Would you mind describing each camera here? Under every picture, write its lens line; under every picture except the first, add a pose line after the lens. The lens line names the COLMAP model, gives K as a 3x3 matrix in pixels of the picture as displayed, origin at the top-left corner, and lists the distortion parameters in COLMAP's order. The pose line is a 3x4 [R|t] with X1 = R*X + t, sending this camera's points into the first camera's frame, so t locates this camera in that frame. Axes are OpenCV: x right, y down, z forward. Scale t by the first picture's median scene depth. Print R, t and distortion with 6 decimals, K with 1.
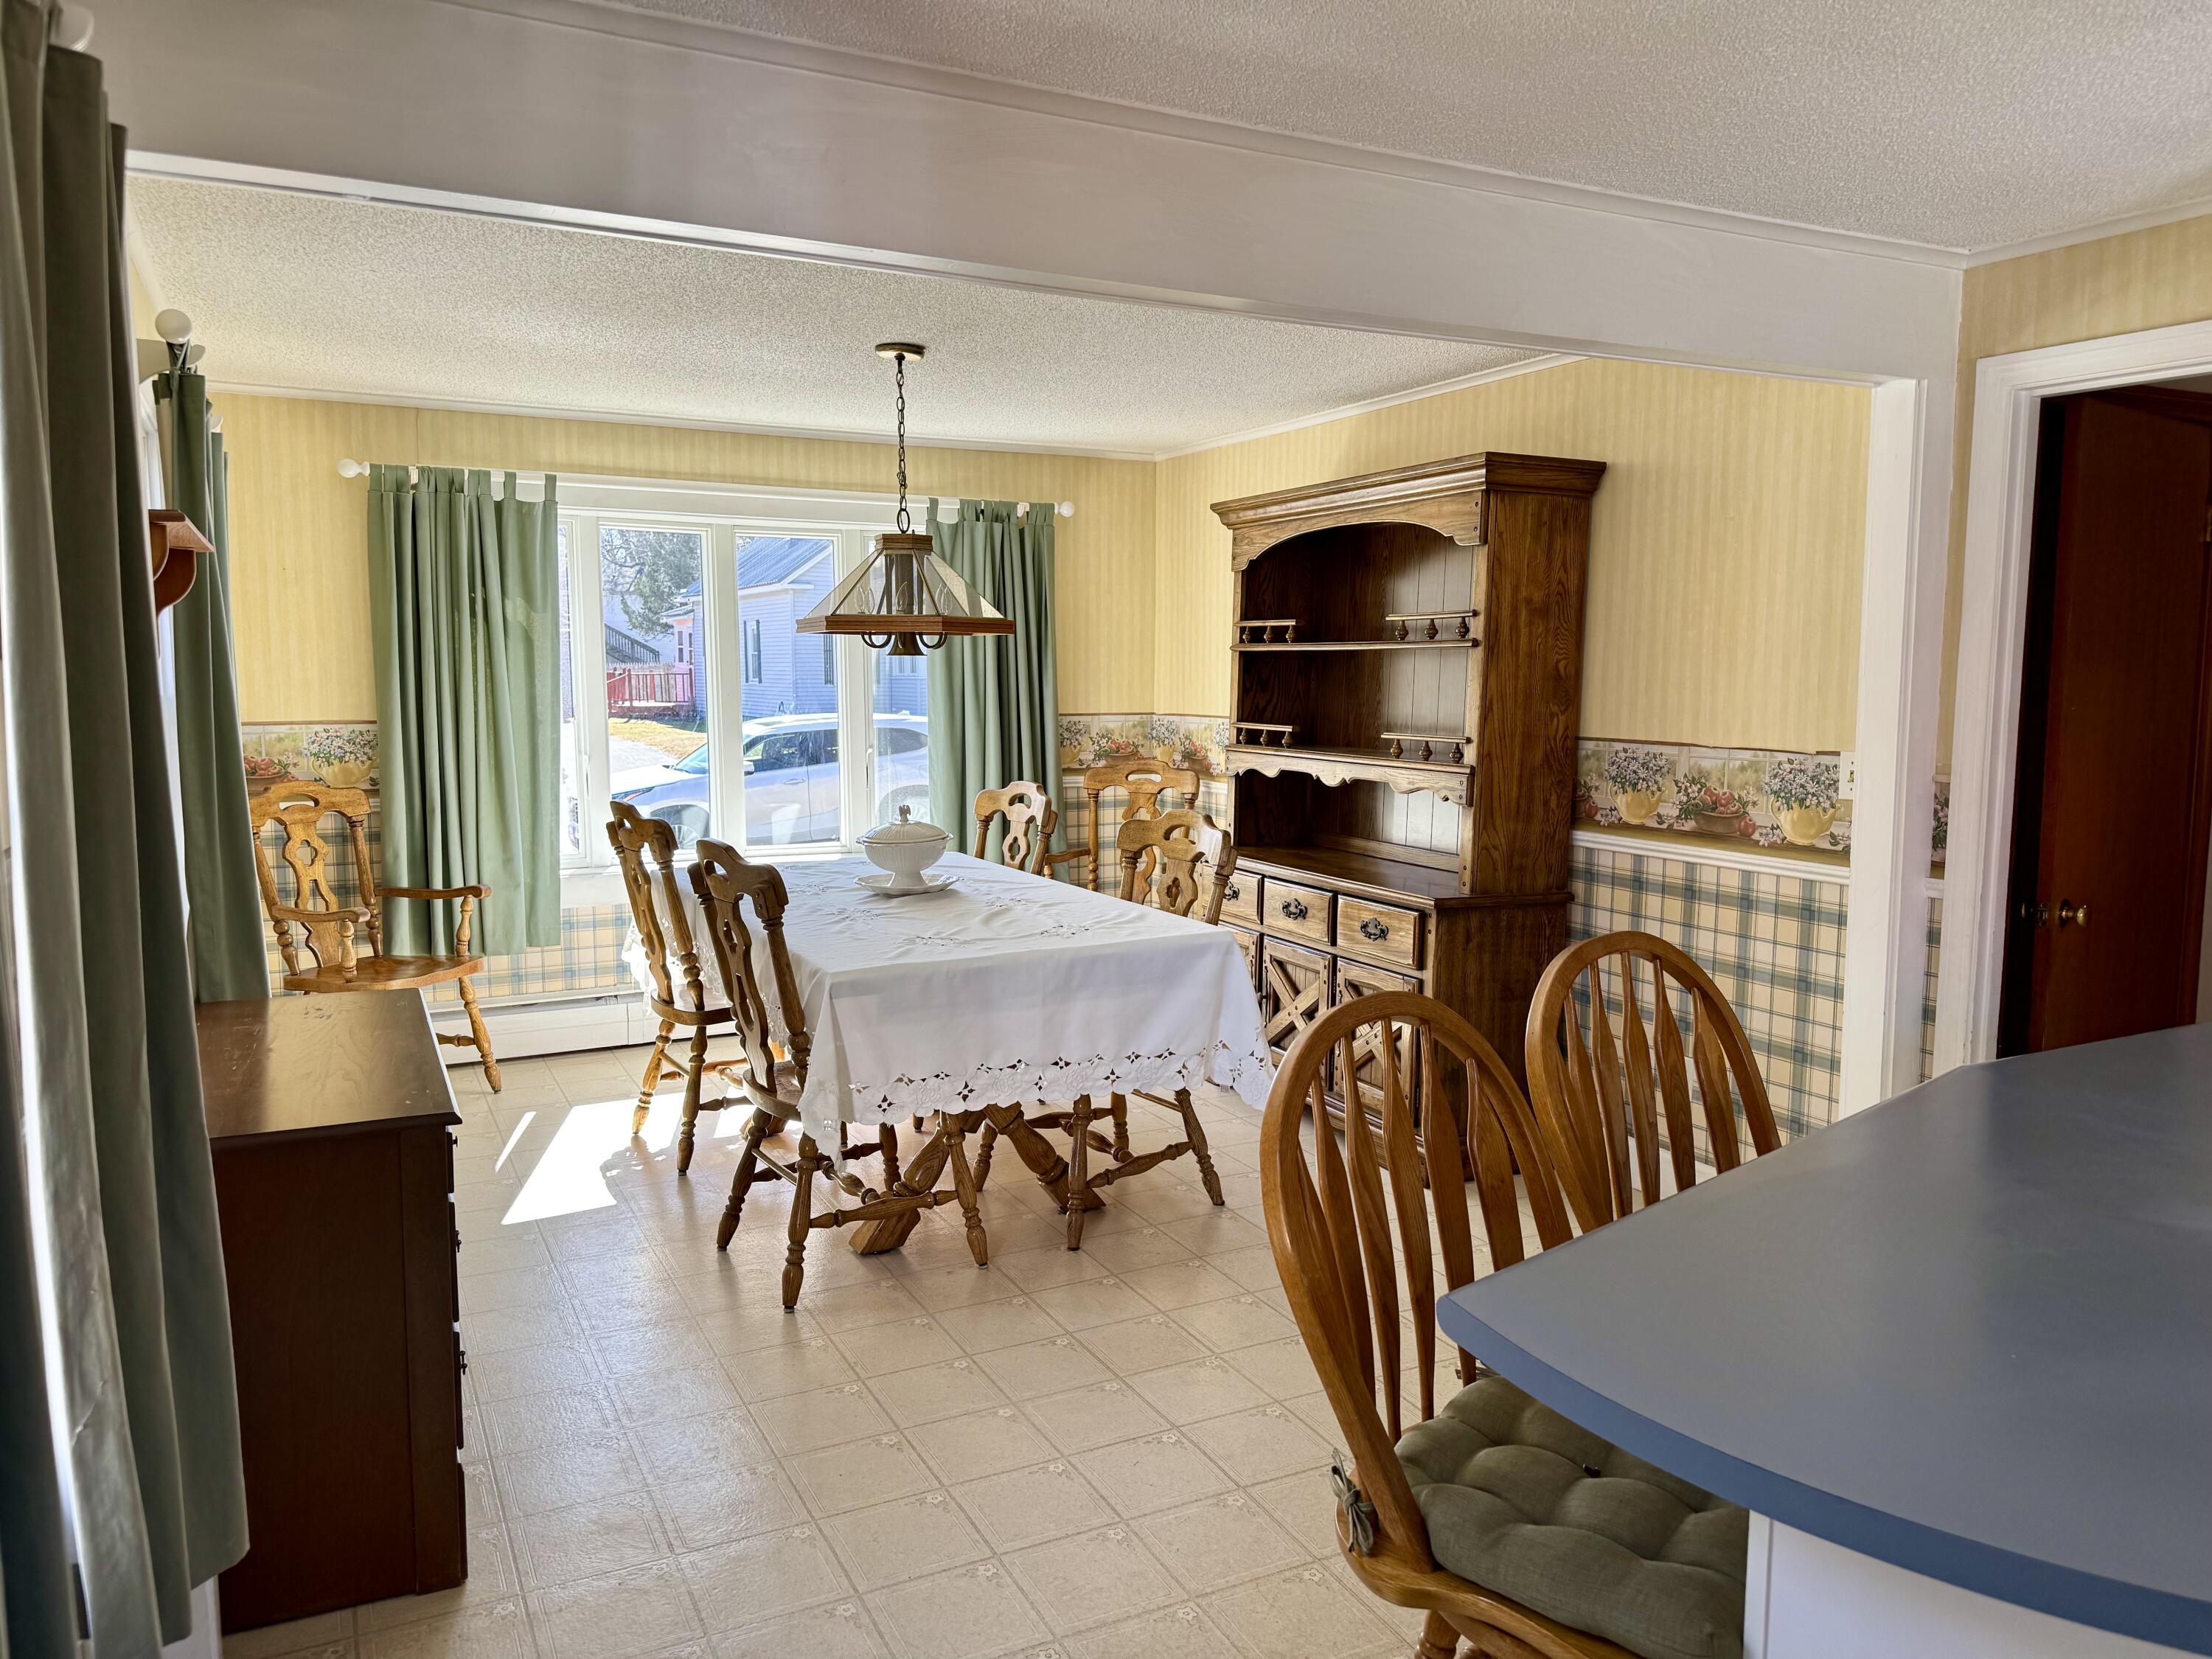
lens RADIAL K [[1535.4, 0, 1106.0], [0, 1535.4, 829.5], [0, 0, 1]] dist [0.002169, -0.004345]
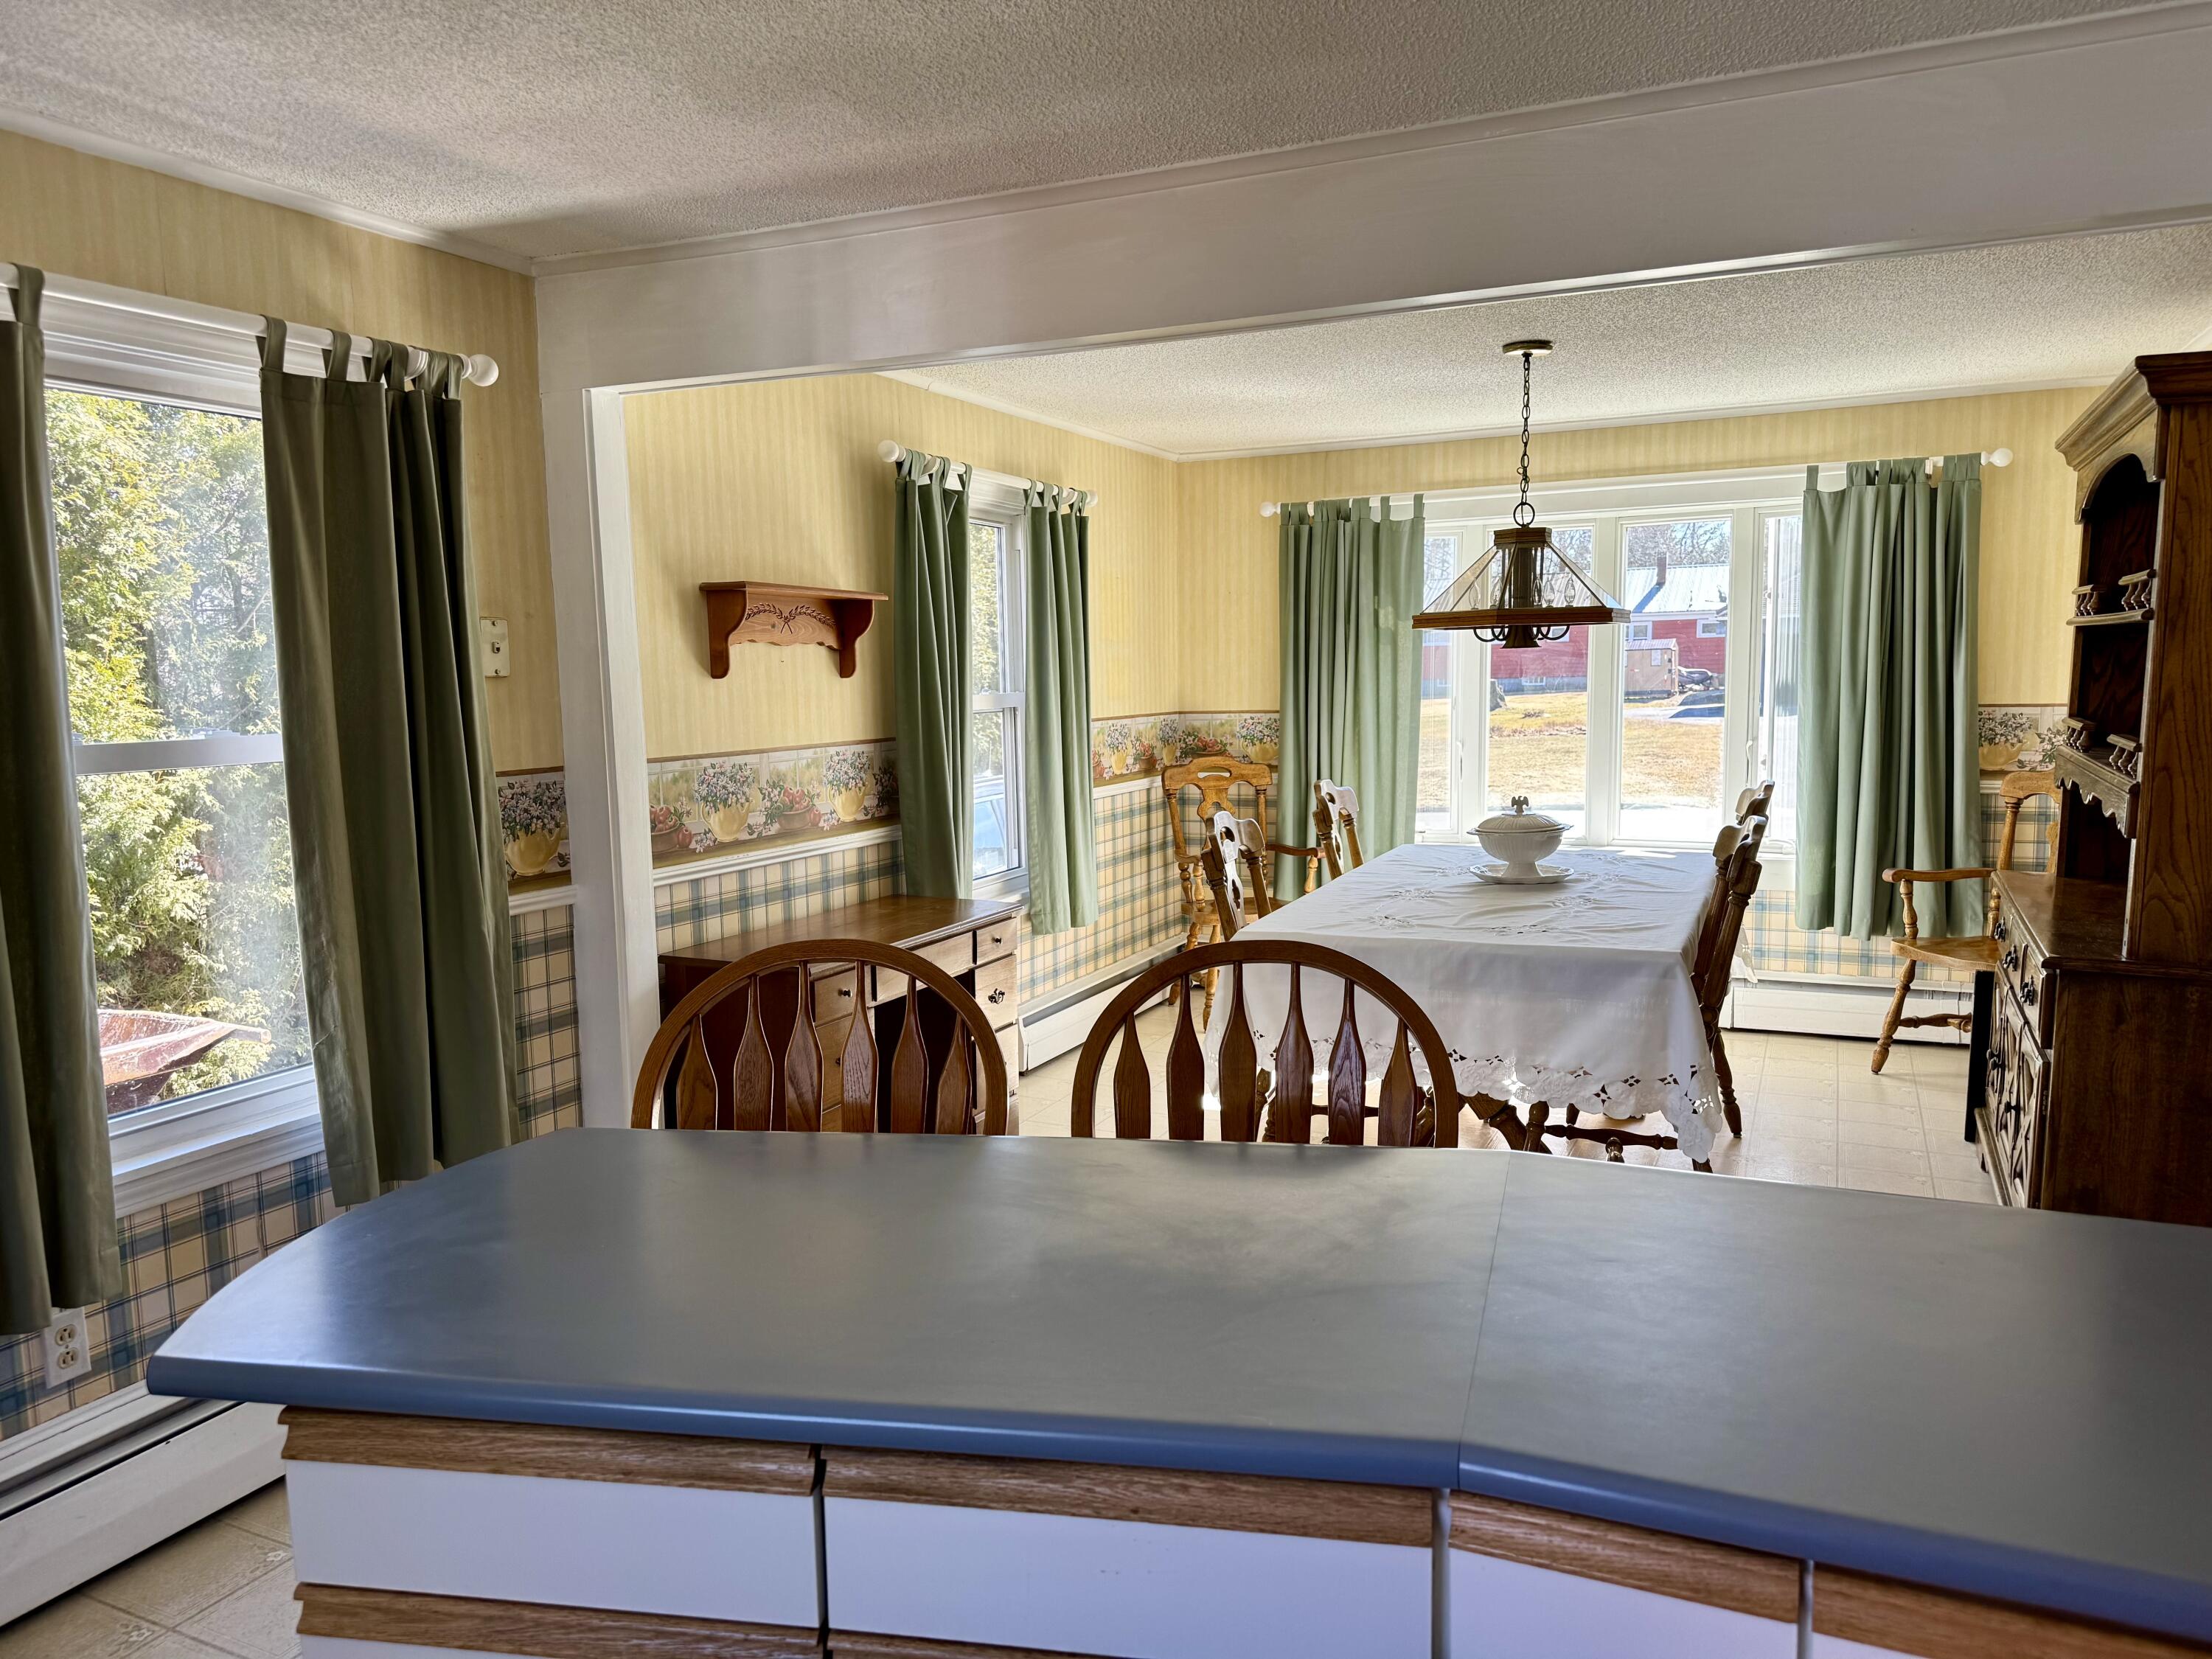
lens RADIAL K [[1535.4, 0, 1106.0], [0, 1535.4, 829.5], [0, 0, 1]] dist [0.002169, -0.004345]
pose [[0.600225, 0.066430, -0.797068, 0.522419], [-0.054502, 0.997626, 0.042102, -0.023025], [0.797972, 0.018171, 0.602421, 0.168323]]
